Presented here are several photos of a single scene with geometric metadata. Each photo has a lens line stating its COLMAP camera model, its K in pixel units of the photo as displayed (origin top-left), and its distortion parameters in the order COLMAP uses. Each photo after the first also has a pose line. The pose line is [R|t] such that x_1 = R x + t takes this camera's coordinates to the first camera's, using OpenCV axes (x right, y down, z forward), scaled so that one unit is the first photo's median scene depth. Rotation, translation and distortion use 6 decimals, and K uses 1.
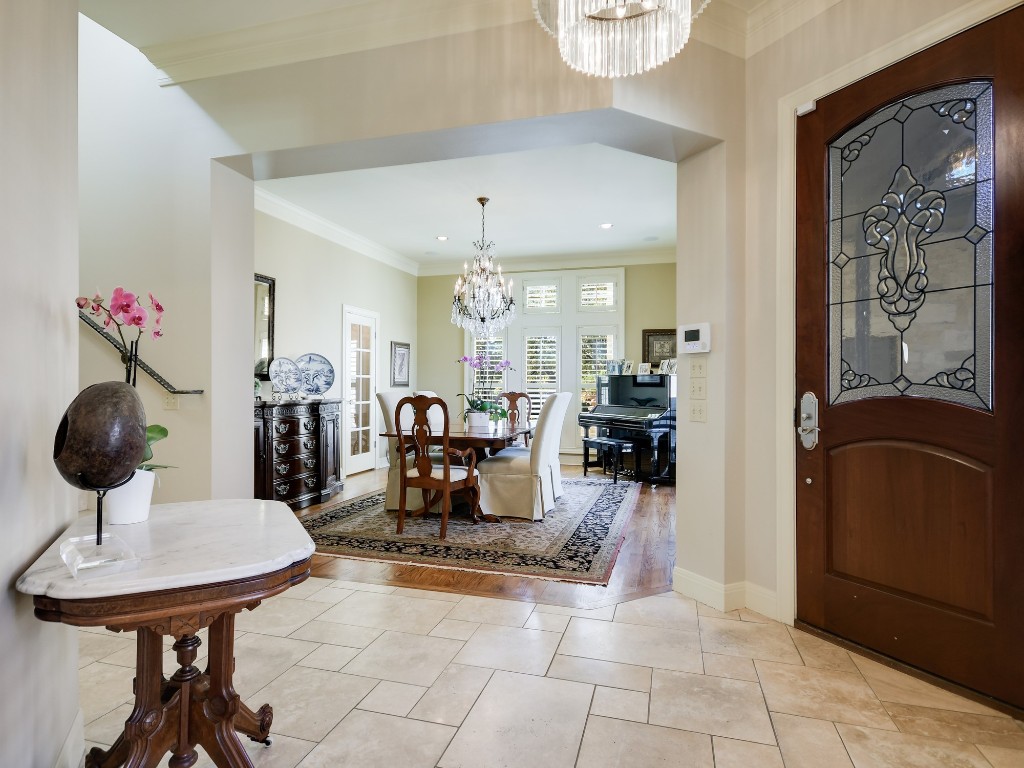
lens RADIAL K [[528.6, 0, 512.0], [0, 528.6, 384.0], [0, 0, 1]] dist [0.002499, 0.000782]
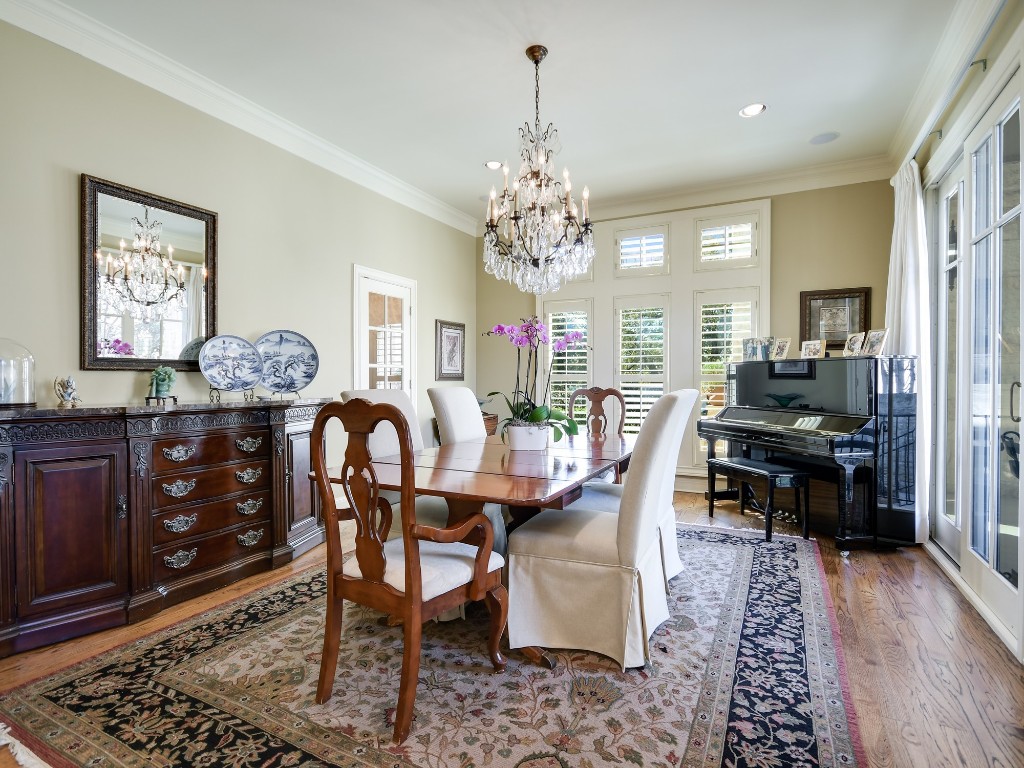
lens RADIAL K [[528.6, 0, 512.0], [0, 528.6, 384.0], [0, 0, 1]] dist [0.002499, 0.000782]
pose [[0.982835, -0.002816, -0.184465, 0.022476], [0.005037, 0.999920, 0.011577, 0.003049], [0.184418, -0.012307, 0.982771, 0.397207]]
